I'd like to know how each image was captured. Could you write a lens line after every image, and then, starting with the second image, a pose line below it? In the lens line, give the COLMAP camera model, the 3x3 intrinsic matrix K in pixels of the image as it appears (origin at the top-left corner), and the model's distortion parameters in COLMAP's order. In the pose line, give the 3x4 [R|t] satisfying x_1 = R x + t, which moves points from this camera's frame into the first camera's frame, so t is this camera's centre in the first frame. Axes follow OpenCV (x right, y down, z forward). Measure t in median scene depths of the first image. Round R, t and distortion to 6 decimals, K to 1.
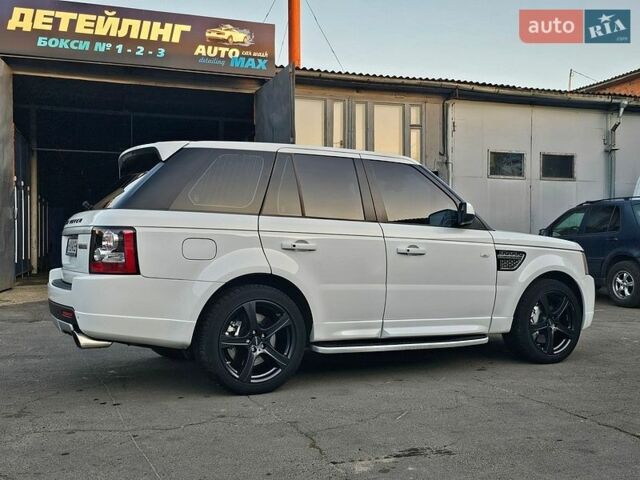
lens RADIAL K [[648.9, 0, 321.4], [0, 648.9, 247.9], [0, 0, 1]] dist [0.122887, -0.222532]
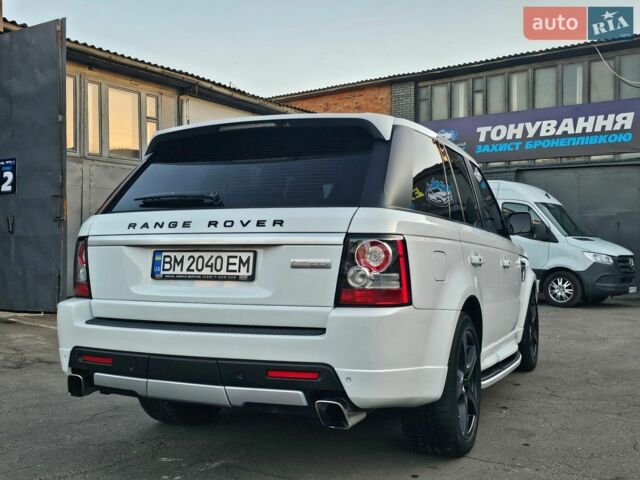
lens RADIAL K [[648.9, 0, 321.4], [0, 648.9, 247.9], [0, 0, 1]] dist [0.122887, -0.222532]
pose [[0.784070, -0.002789, 0.620666, -0.234202], [0.006522, 0.999972, -0.003745, -0.005266], [-0.620638, 0.006984, 0.784066, 0.156997]]
